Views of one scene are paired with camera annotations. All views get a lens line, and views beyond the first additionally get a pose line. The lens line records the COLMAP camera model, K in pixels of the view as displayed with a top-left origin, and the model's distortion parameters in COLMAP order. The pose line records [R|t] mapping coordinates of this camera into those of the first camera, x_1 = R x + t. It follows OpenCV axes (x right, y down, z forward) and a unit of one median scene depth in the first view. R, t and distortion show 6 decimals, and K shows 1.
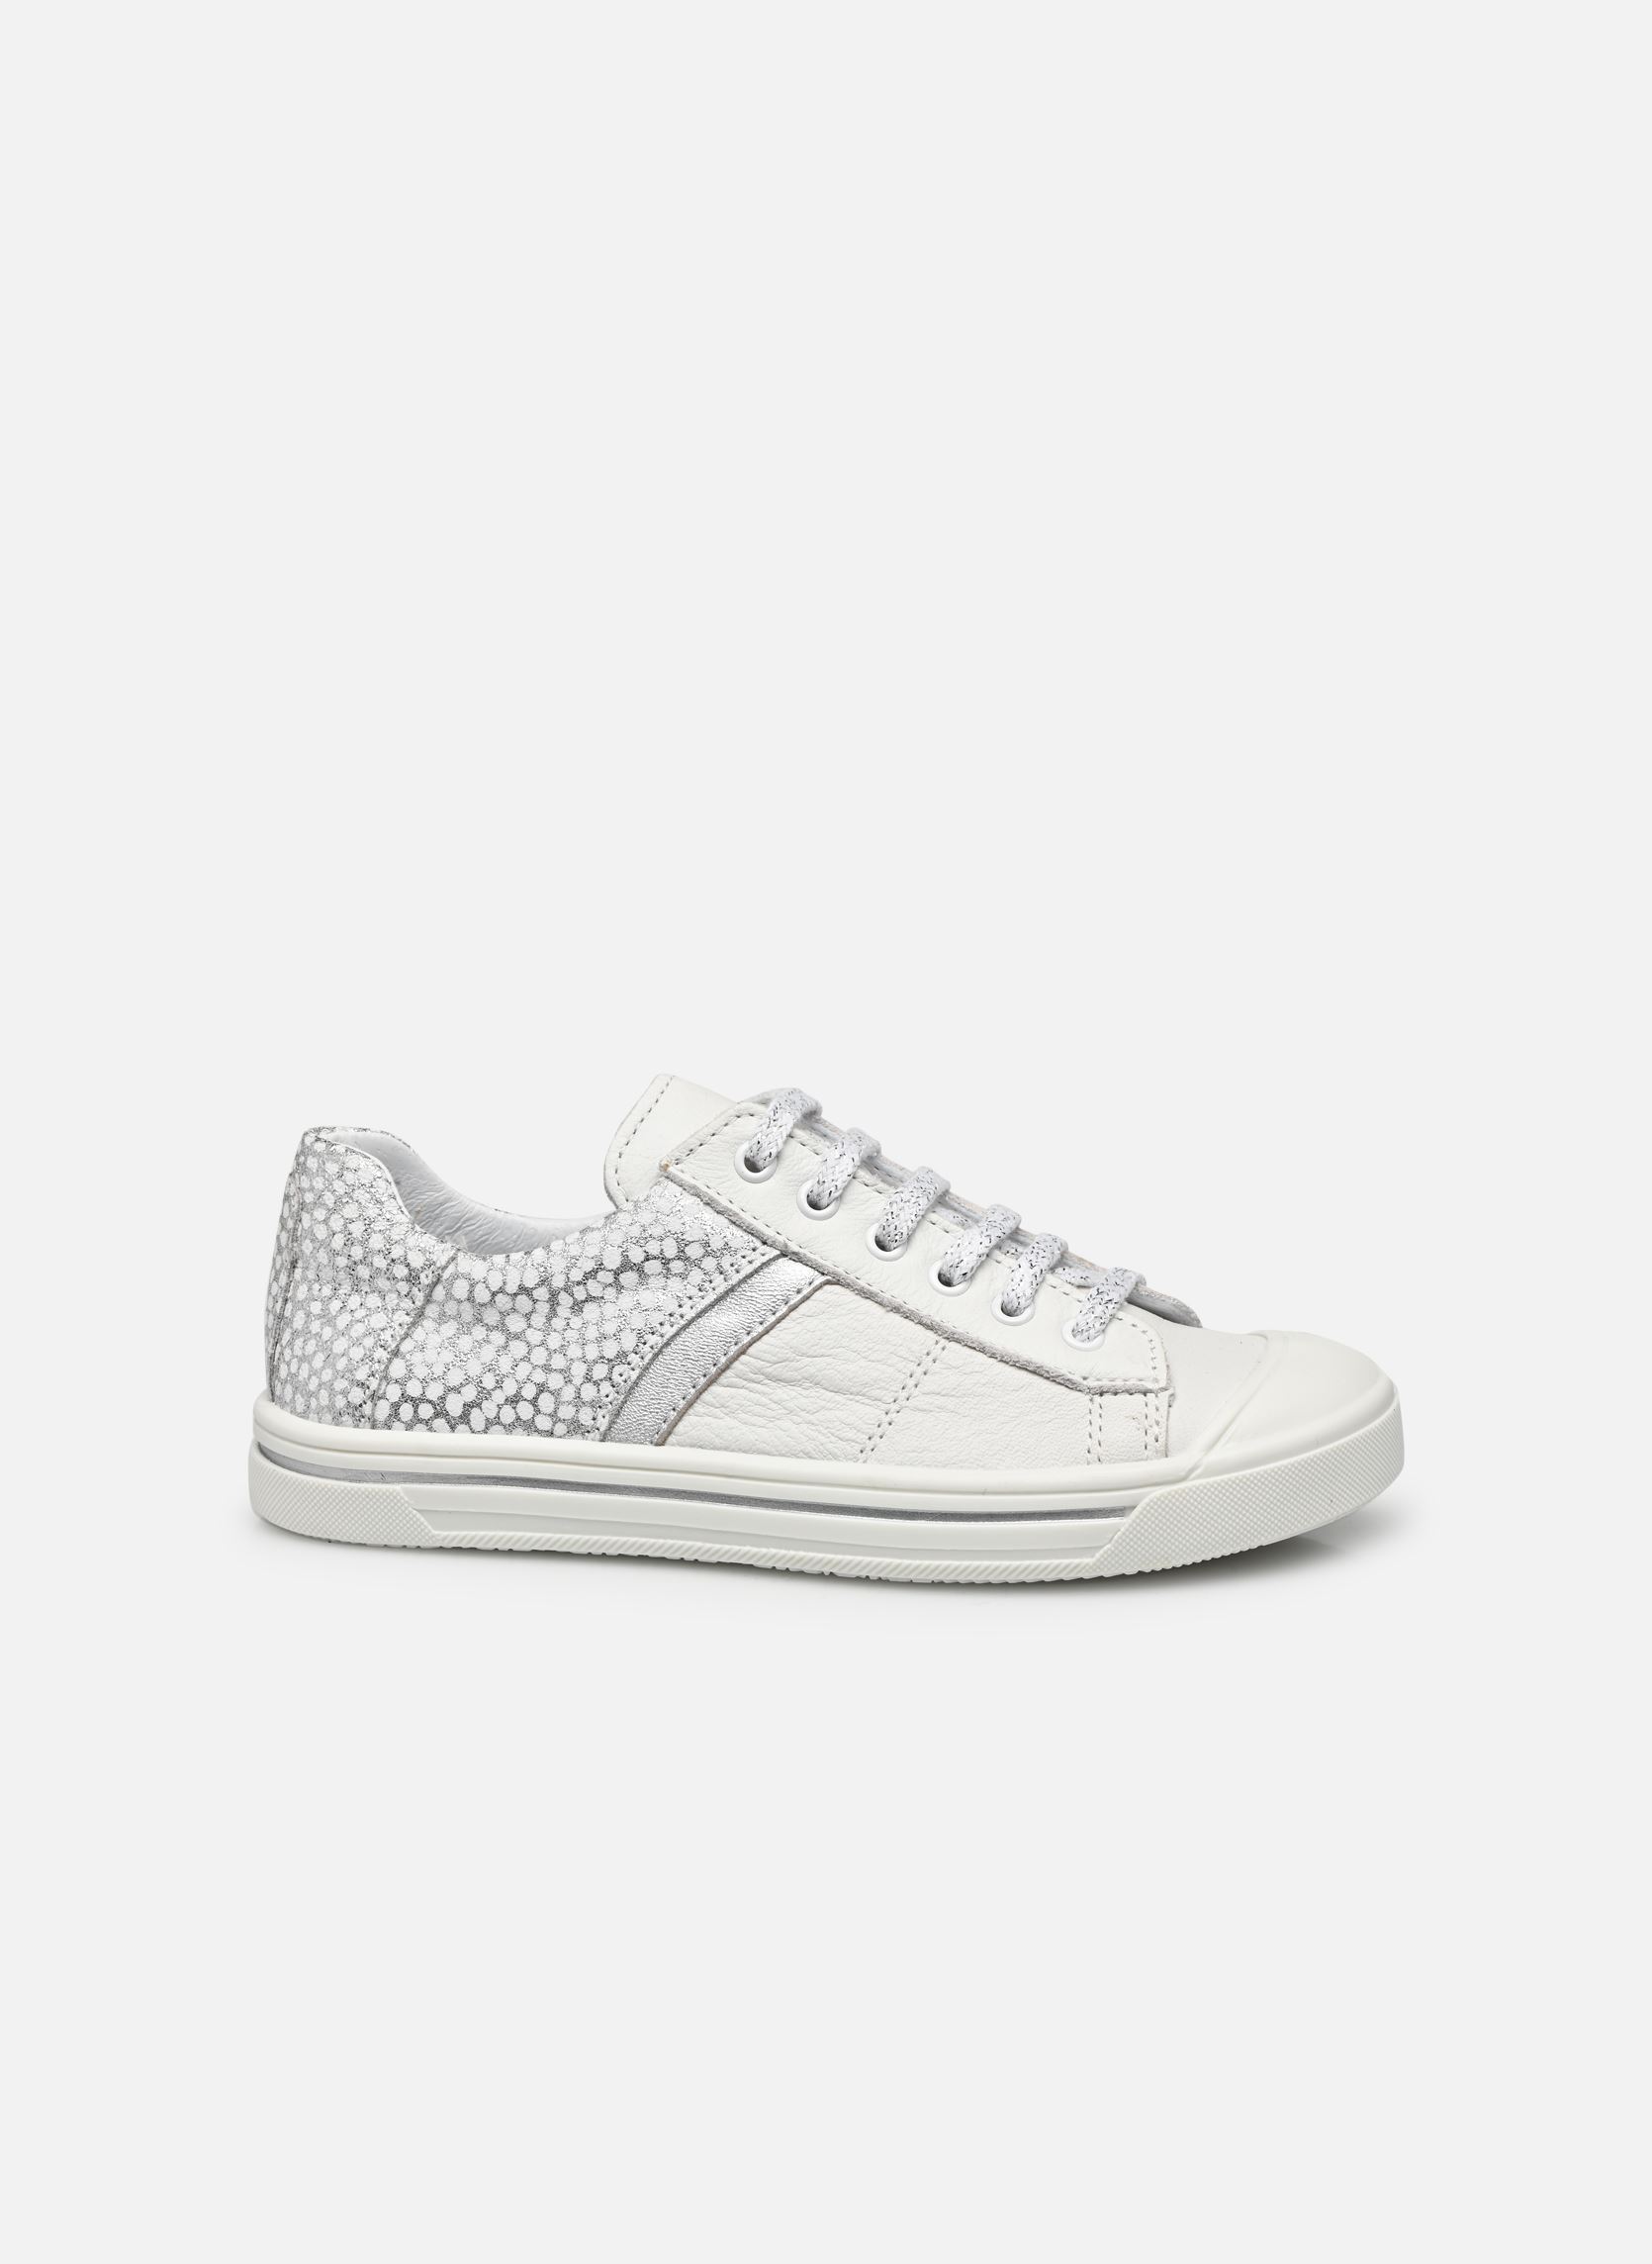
lens RADIAL K [[7238.1, 0, 826.9], [0, 7238.1, 1133.0], [0, 0, 1]] dist [-0.087197, 0.000000]
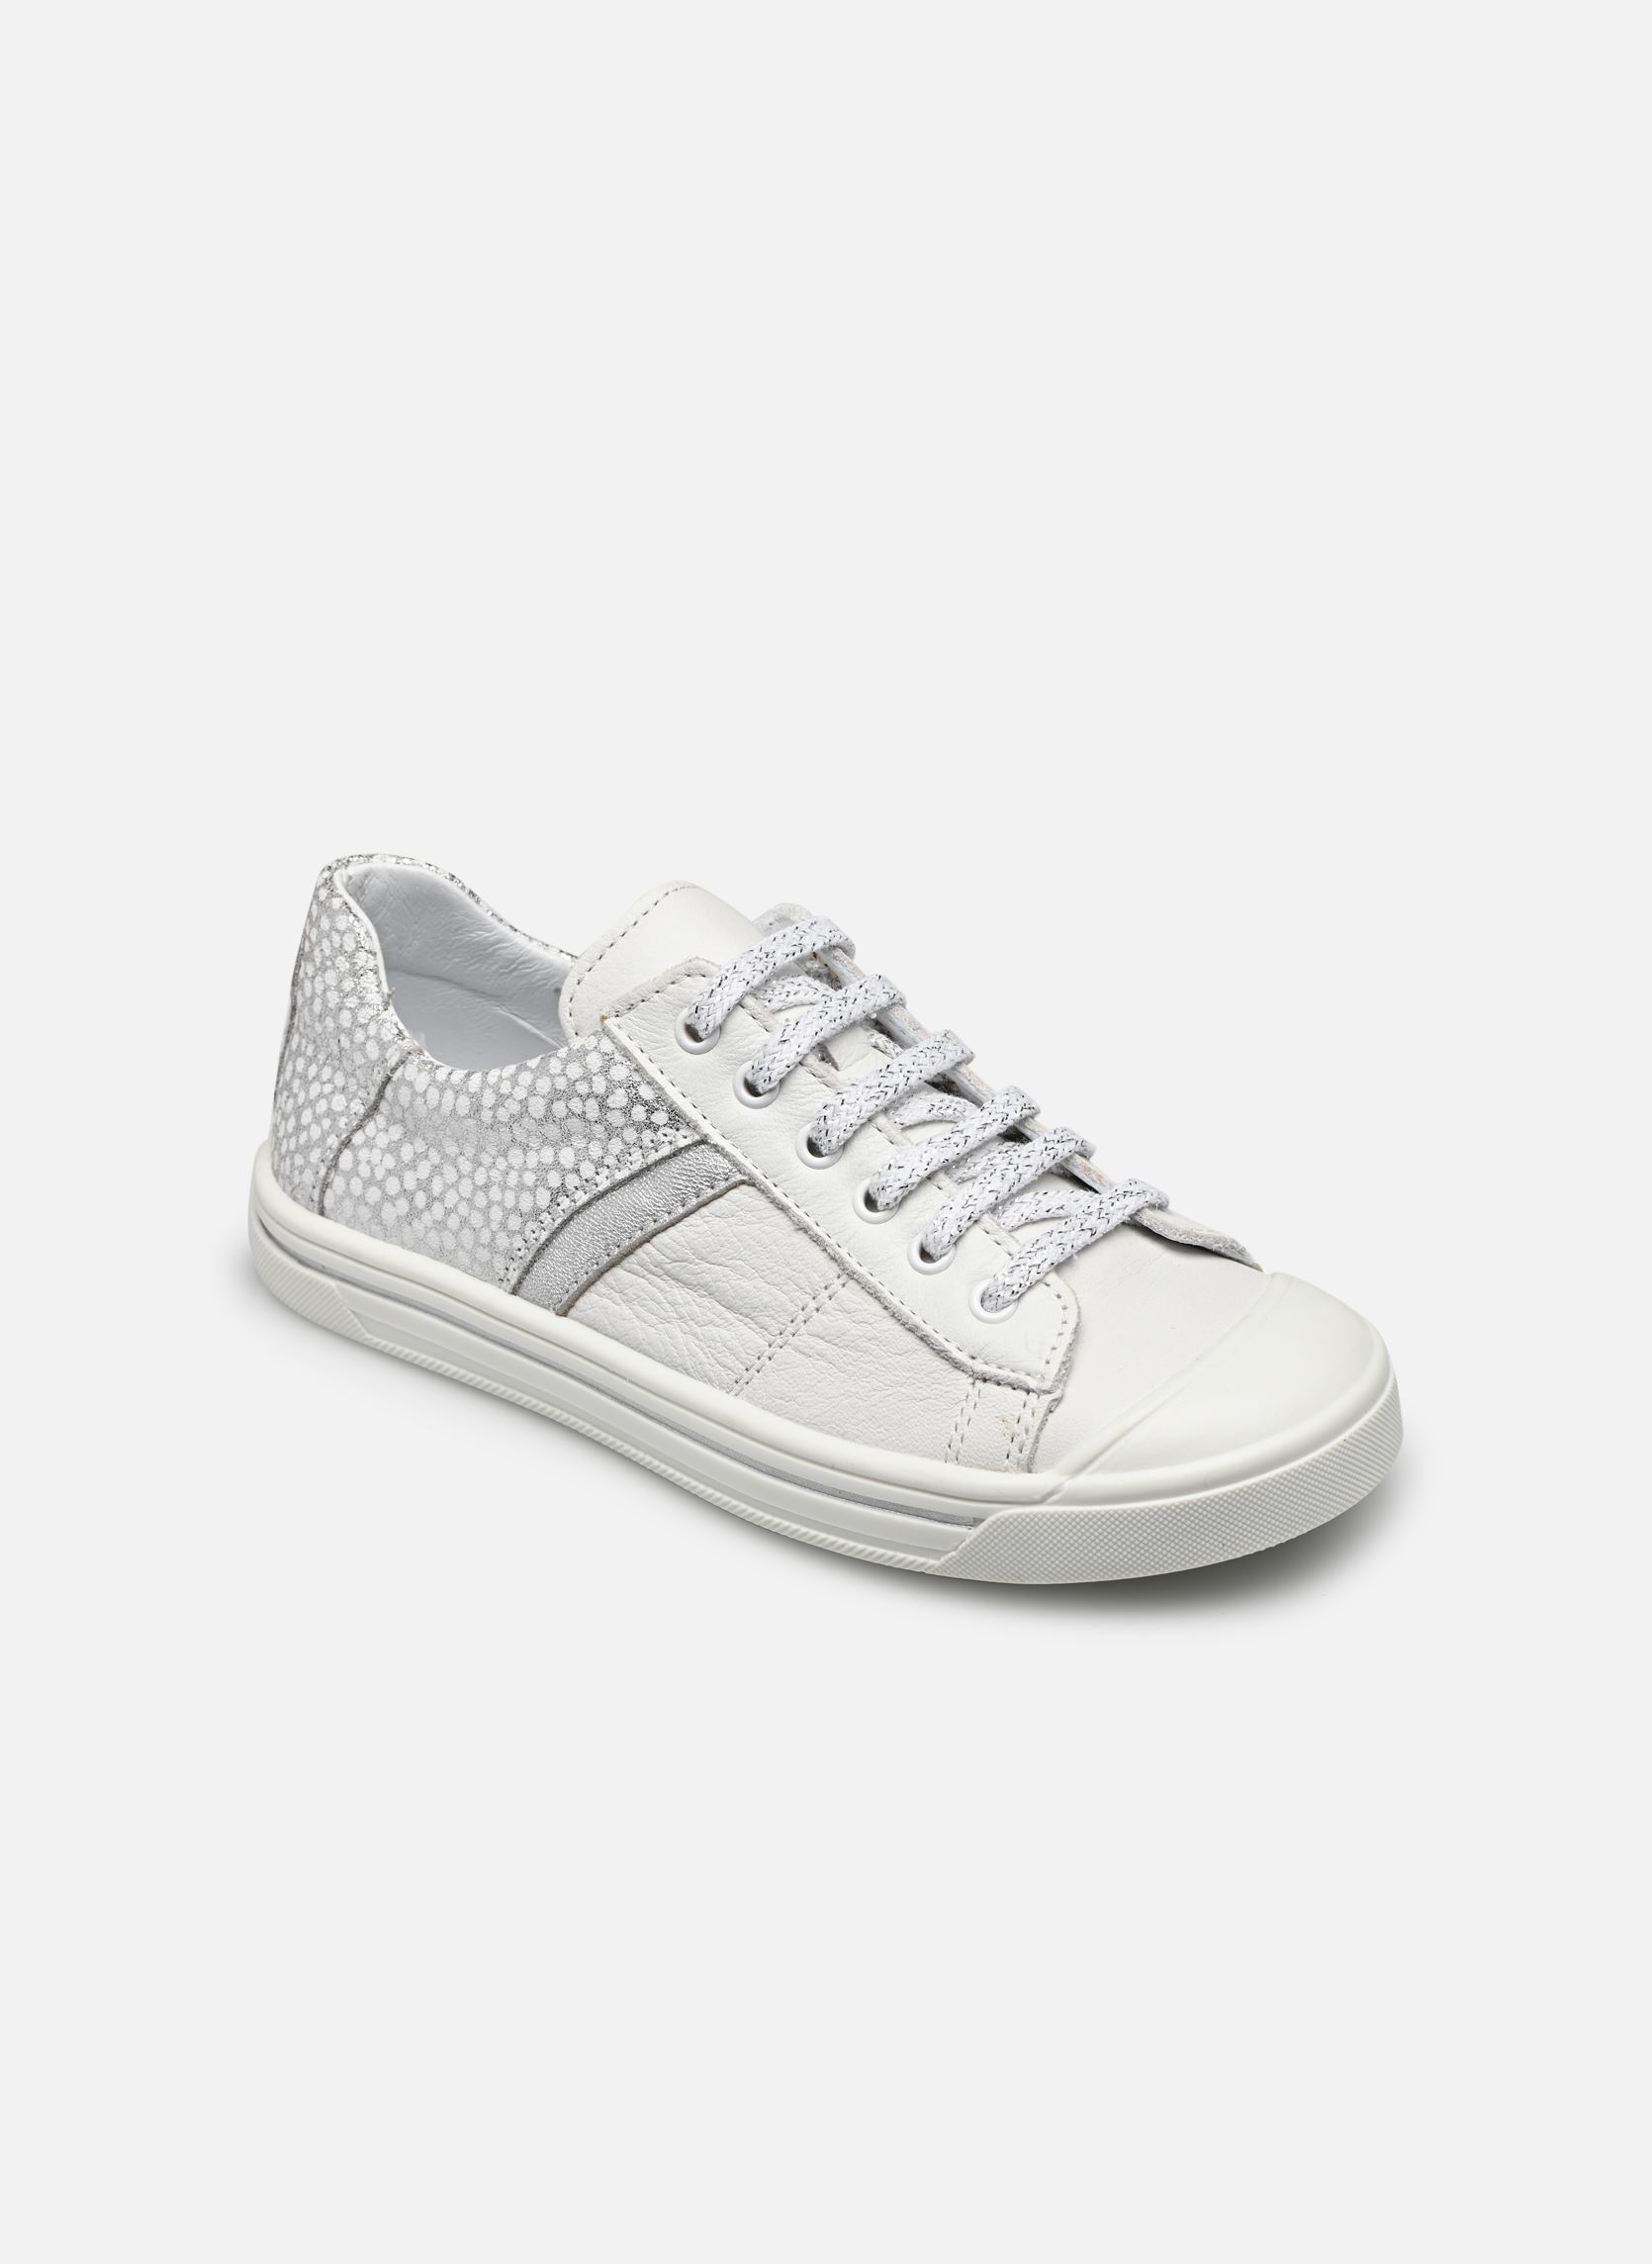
lens RADIAL K [[7238.1, 0, 825.3], [0, 7238.1, 1130.8], [0, 0, 1]] dist [-0.087197, 0.000000]
pose [[0.865810, 0.223261, -0.447803, 0.410515], [-0.040603, 0.923335, 0.381842, -0.329332], [0.498723, -0.312420, 0.808498, 0.281072]]
